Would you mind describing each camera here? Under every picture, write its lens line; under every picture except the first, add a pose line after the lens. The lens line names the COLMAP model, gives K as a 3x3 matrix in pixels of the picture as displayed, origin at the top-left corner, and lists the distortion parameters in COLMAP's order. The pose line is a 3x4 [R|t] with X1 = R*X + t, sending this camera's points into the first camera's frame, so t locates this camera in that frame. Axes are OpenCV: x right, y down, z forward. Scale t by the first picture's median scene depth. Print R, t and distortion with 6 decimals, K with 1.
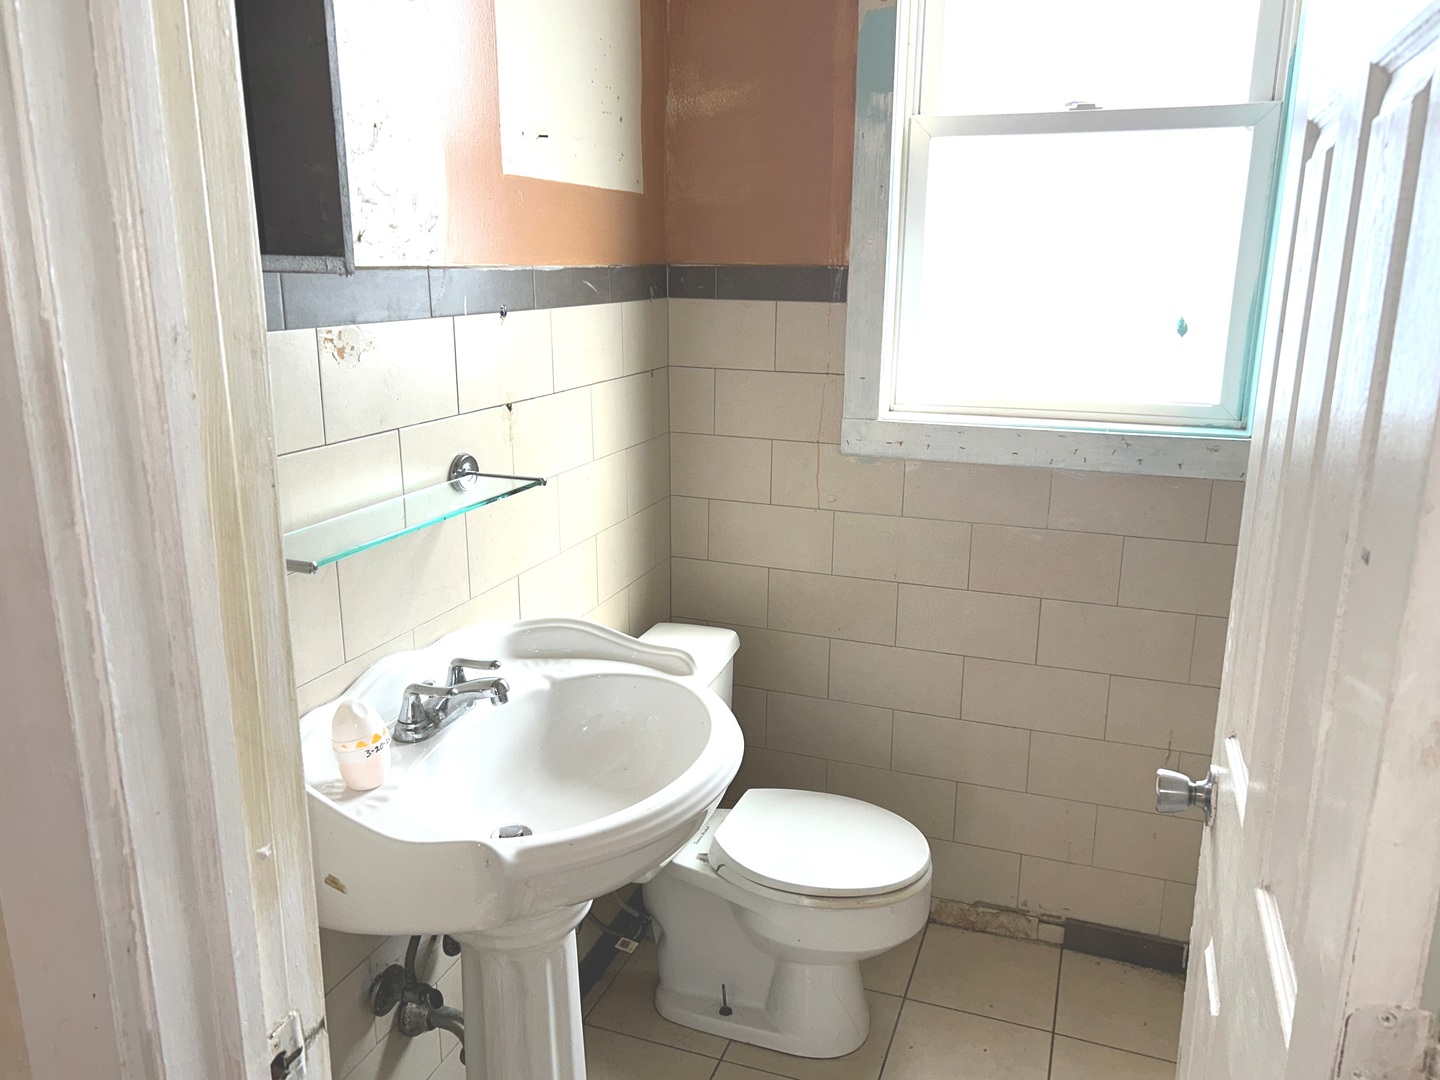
lens RADIAL K [[1089.0, 0, 723.1], [0, 1089.0, 540.2], [0, 0, 1]] dist [0.019445, -0.014262]
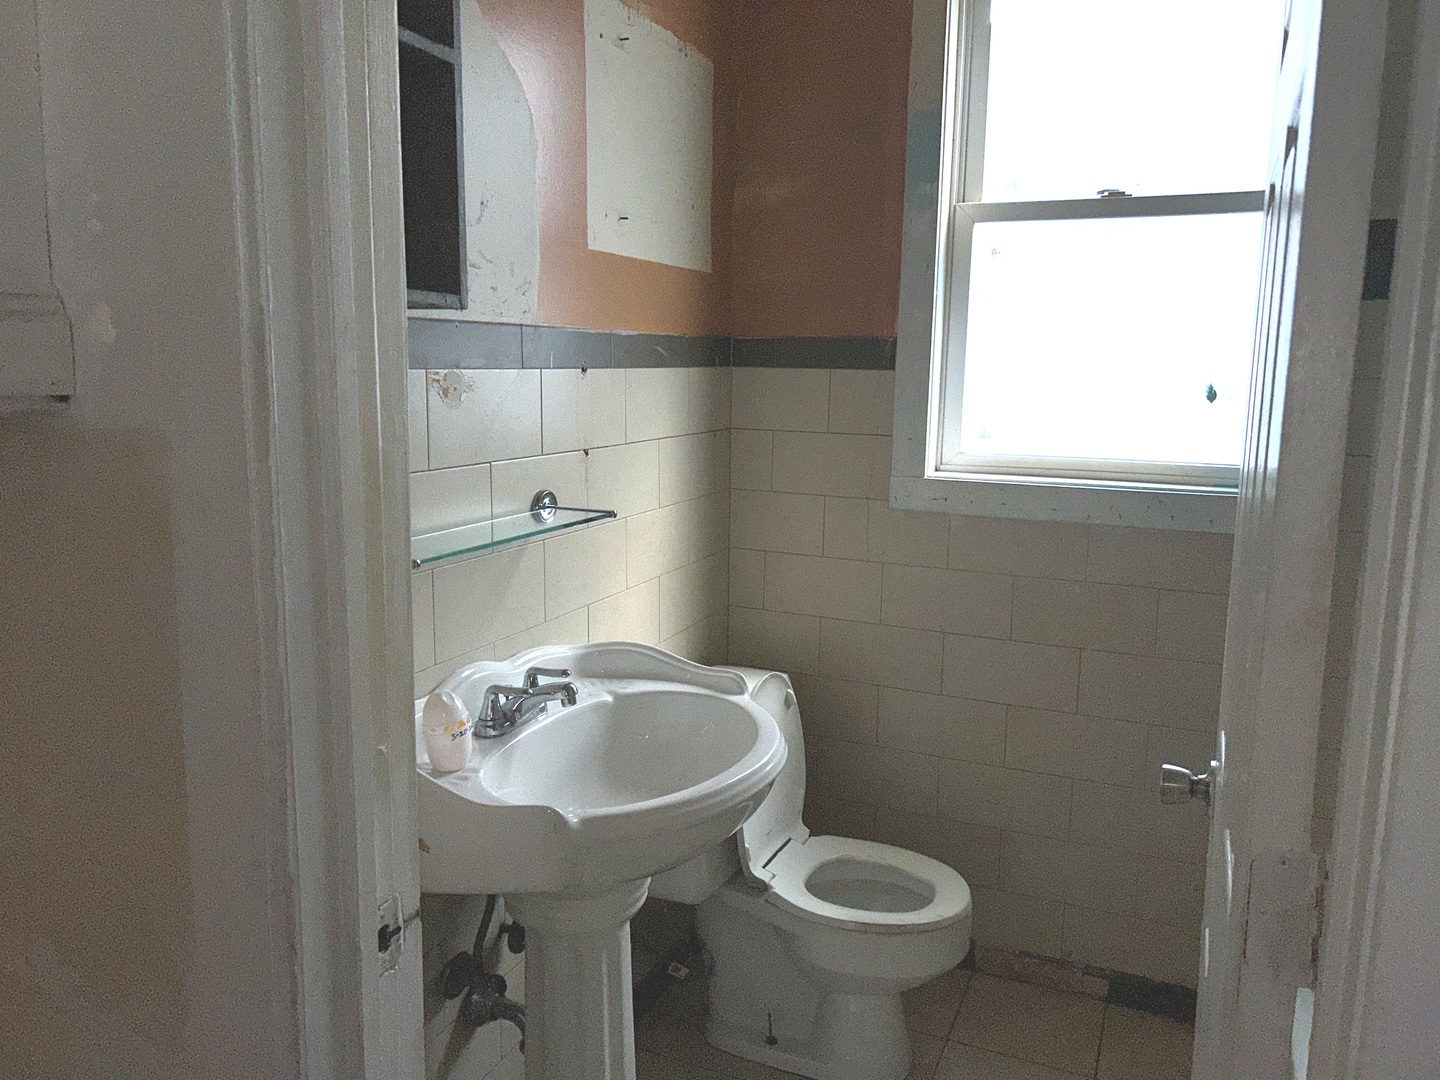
lens RADIAL K [[1089.0, 0, 717.5], [0, 1089.0, 538.0], [0, 0, 1]] dist [0.019445, -0.014262]
pose [[0.997574, 0.017647, -0.067338, 0.015797], [-0.023752, 0.995571, -0.090961, 0.065412], [0.065435, 0.092340, 0.993575, -0.096113]]
